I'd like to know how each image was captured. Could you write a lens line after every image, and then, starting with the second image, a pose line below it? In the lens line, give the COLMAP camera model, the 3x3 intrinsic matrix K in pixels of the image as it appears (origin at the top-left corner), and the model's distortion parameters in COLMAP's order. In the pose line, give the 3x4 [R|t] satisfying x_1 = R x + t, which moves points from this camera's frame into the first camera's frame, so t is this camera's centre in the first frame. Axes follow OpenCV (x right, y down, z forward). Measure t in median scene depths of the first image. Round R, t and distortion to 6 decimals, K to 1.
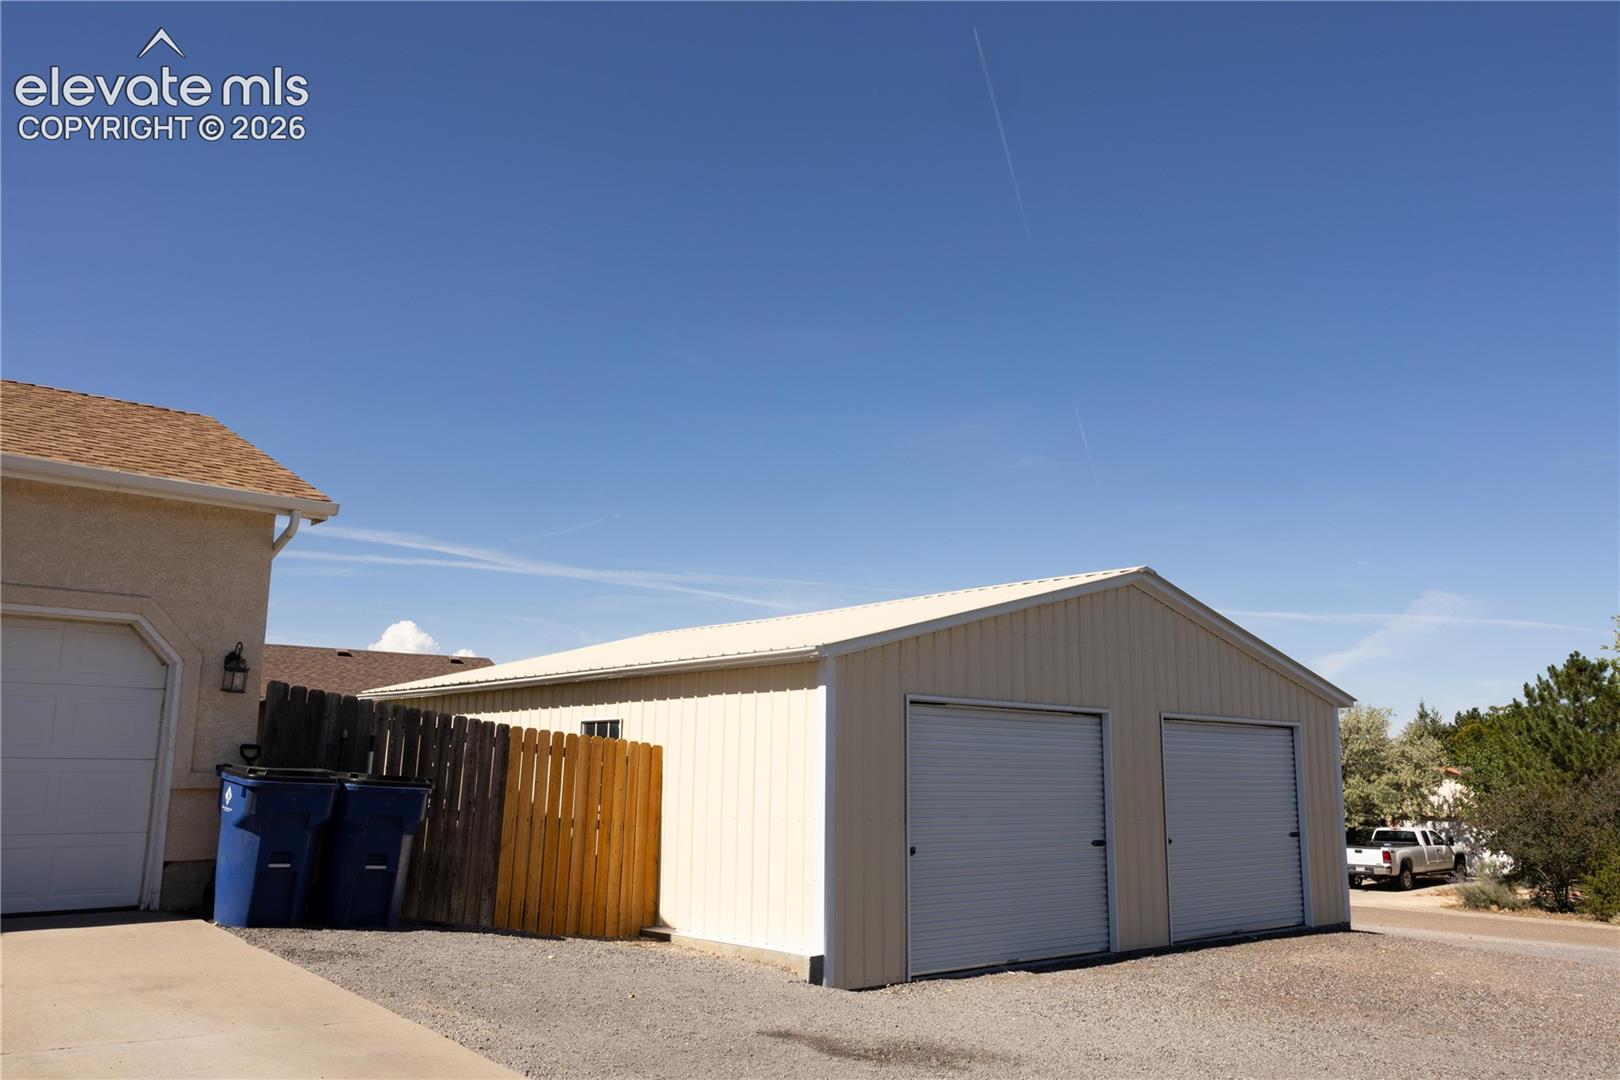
lens RADIAL K [[1234.4, 0, 810.0], [0, 1234.4, 540.0], [0, 0, 1]] dist [0.001554, 0.002143]
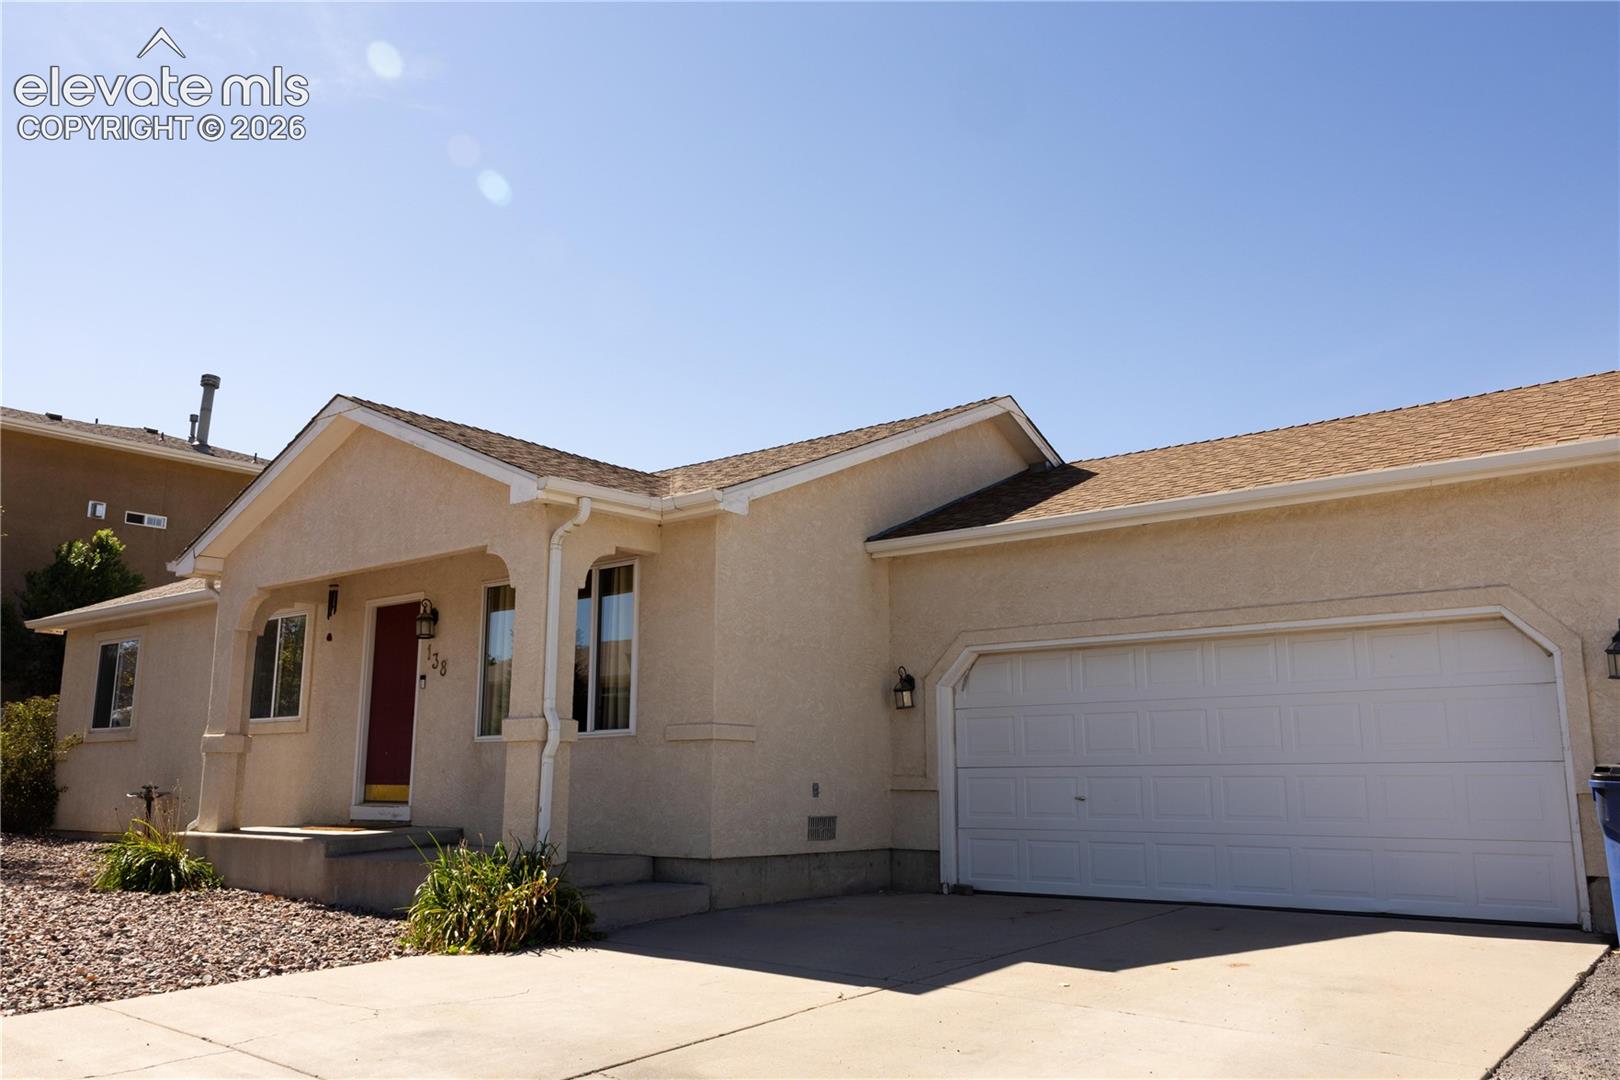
lens RADIAL K [[1234.4, 0, 810.0], [0, 1234.4, 540.0], [0, 0, 1]] dist [0.001554, 0.002143]
pose [[0.212972, -0.194266, -0.957551, 0.245407], [0.194821, 0.968798, -0.153217, 0.053630], [0.957438, -0.153920, 0.244174, 0.283213]]
